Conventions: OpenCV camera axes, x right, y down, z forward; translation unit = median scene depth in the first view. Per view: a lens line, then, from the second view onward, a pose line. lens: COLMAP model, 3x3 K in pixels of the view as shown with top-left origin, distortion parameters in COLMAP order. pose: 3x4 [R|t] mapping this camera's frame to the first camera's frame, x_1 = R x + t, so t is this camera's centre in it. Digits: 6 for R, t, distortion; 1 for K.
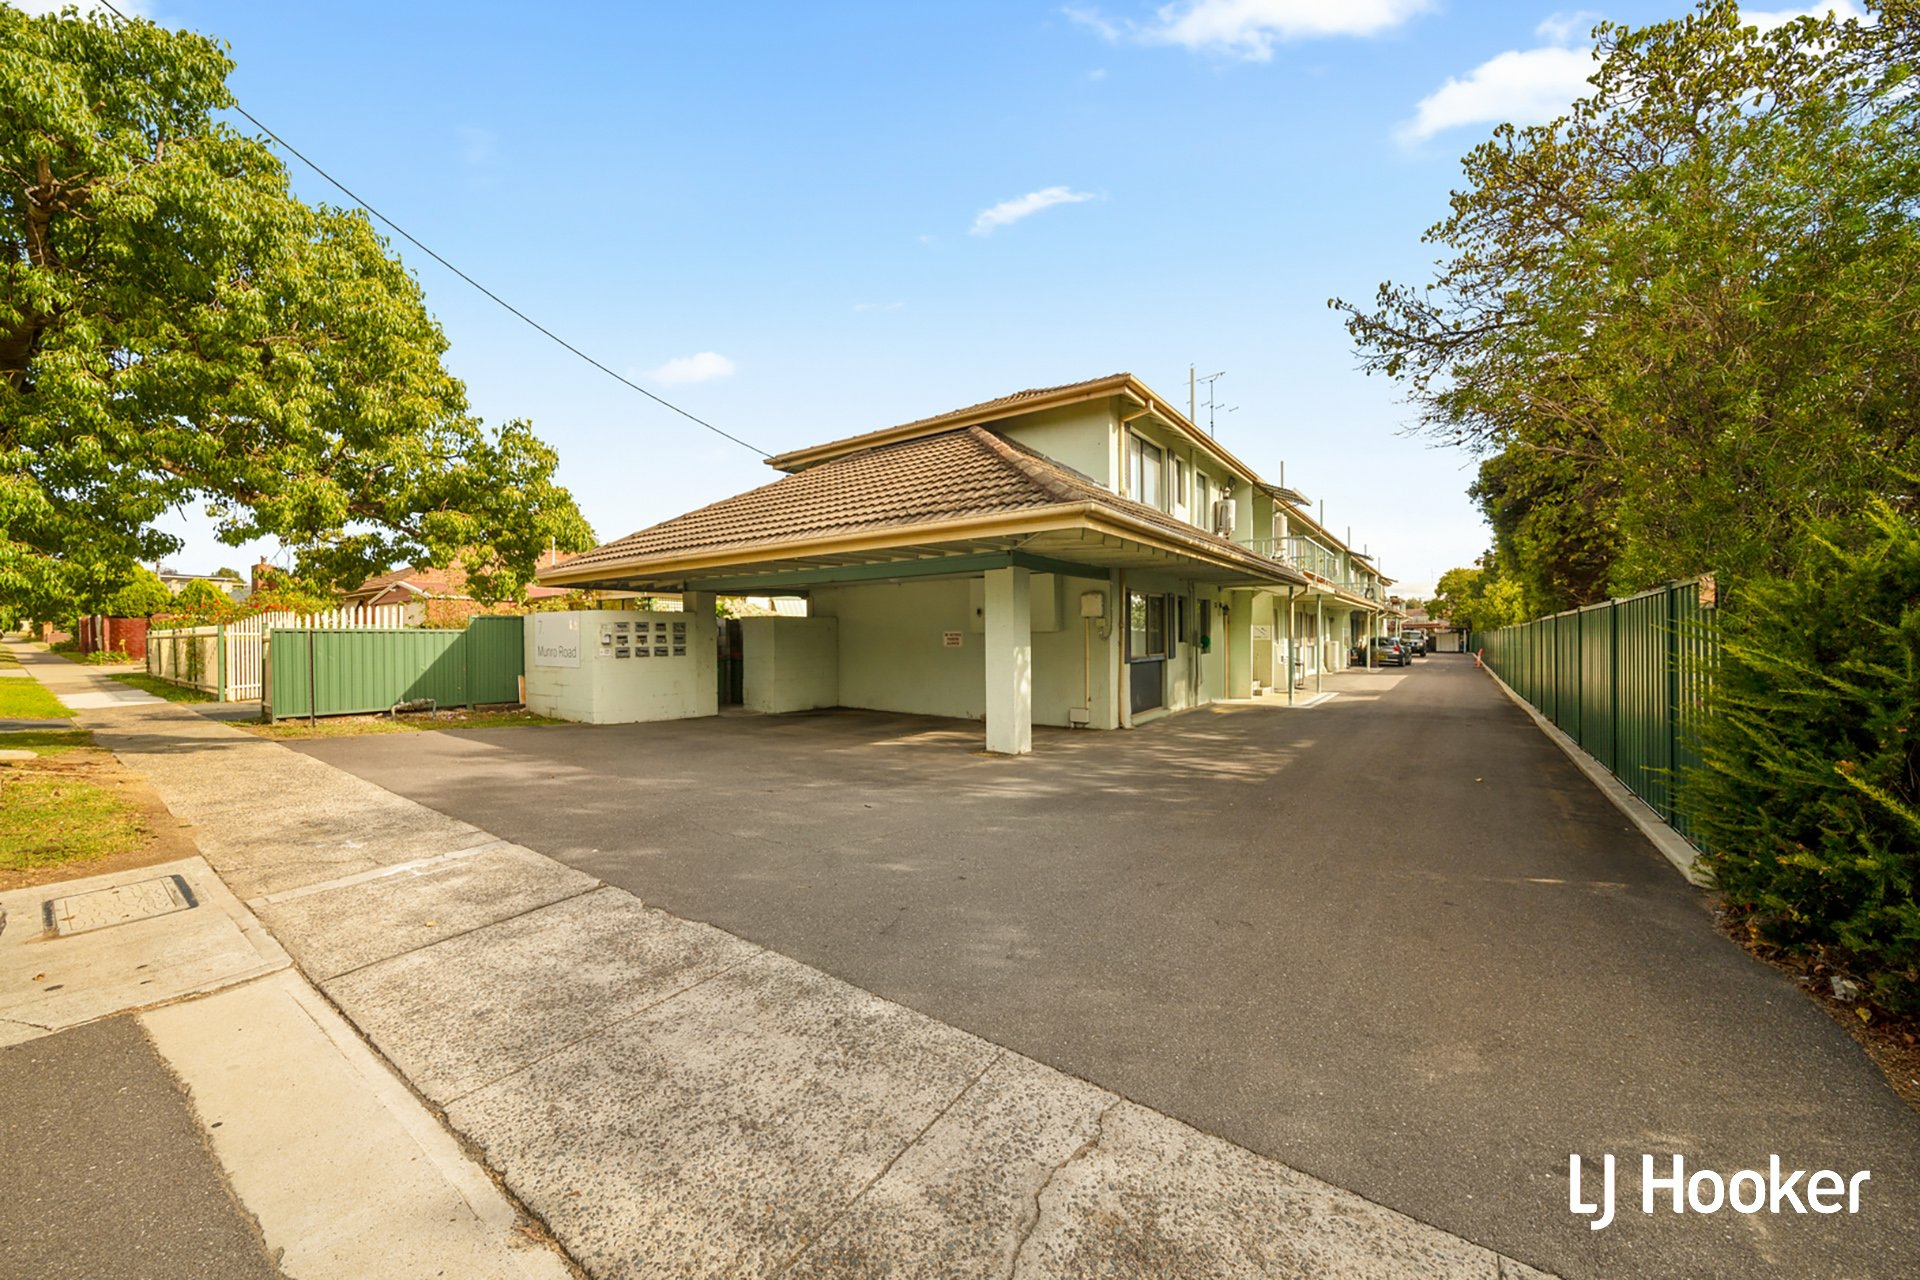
lens RADIAL K [[683.3, 0, 948.2], [0, 683.3, 636.7], [0, 0, 1]] dist [0.000647, -0.002002]
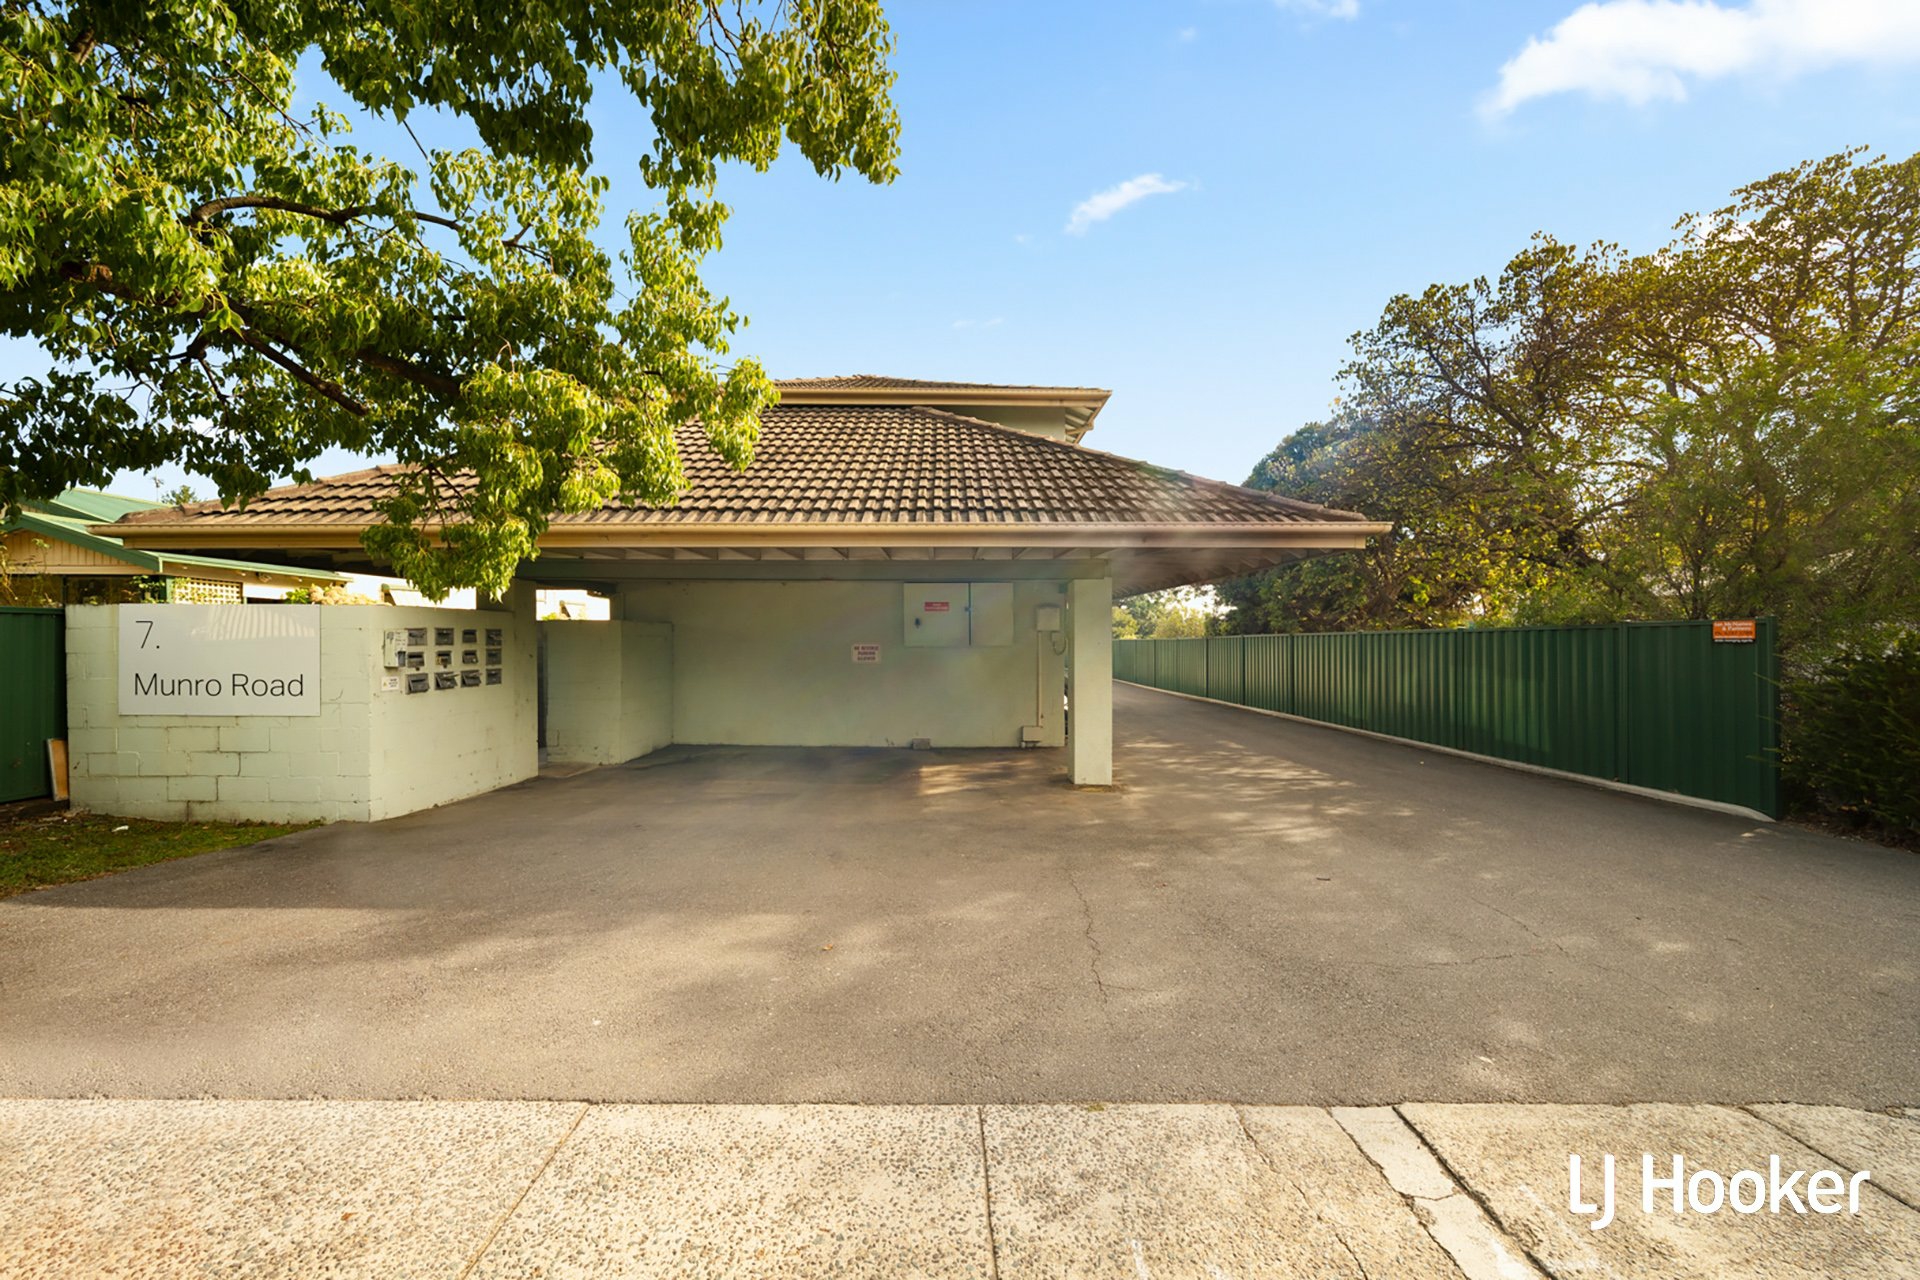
lens RADIAL K [[683.3, 0, 956.4], [0, 683.3, 640.5], [0, 0, 1]] dist [0.000647, -0.002002]
pose [[0.808884, 0.004159, 0.587954, -0.442781], [-0.002498, 0.999990, -0.003637, -0.010075], [-0.587963, 0.001473, 0.808886, 0.295695]]
